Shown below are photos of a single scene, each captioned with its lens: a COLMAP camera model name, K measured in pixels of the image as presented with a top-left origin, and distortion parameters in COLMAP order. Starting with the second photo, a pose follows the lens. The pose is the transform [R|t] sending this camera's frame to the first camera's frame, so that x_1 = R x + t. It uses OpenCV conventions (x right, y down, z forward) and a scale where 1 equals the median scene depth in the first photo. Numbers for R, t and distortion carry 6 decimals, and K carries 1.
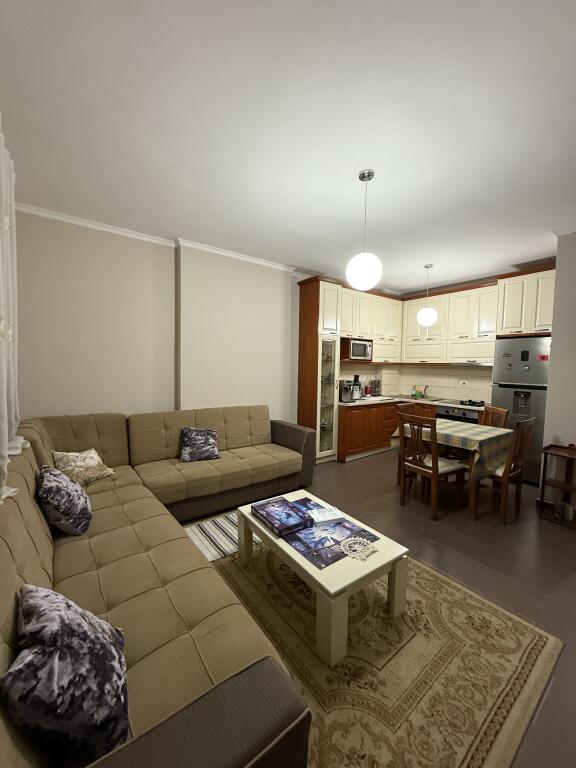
lens RADIAL K [[306.0, 0, 291.3], [0, 306.0, 383.1], [0, 0, 1]] dist [-0.000058, 0.000222]
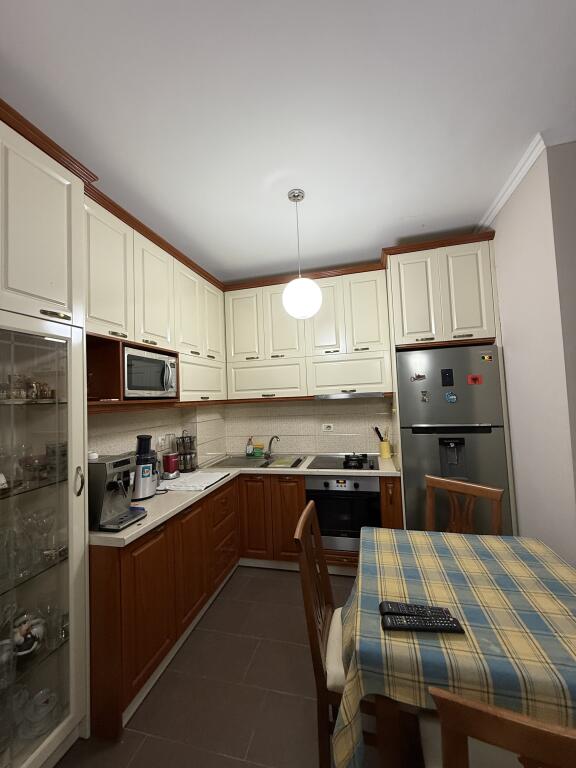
lens RADIAL K [[306.0, 0, 288.8], [0, 306.0, 382.4], [0, 0, 1]] dist [-0.000058, 0.000222]
pose [[0.781590, -0.017927, 0.623535, 0.119773], [0.093482, 0.991665, -0.088668, -0.045257], [-0.616748, 0.127591, 0.776751, 0.593368]]
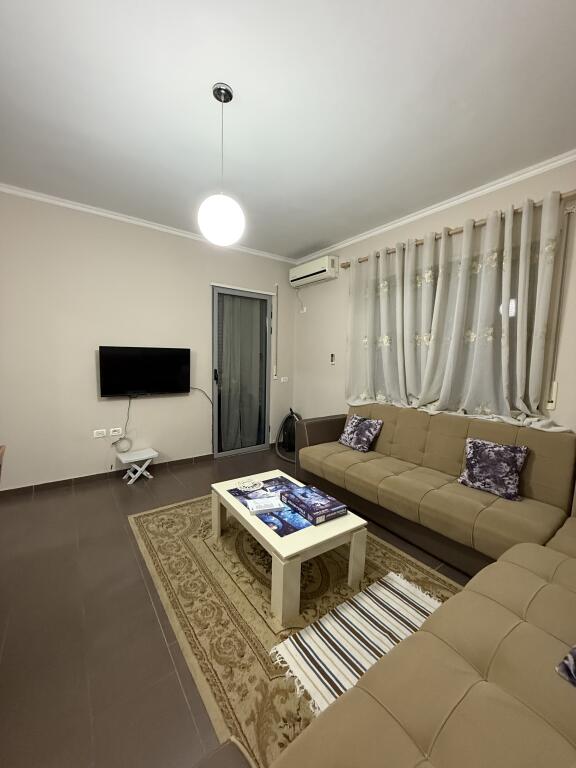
lens RADIAL K [[306.0, 0, 288.1], [0, 306.0, 383.7], [0, 0, 1]] dist [-0.000058, 0.000222]
pose [[-0.999143, -0.038972, 0.013943, 0.038674], [-0.036544, 0.988760, 0.144977, -0.068163], [-0.019437, 0.144343, -0.989337, 1.674535]]
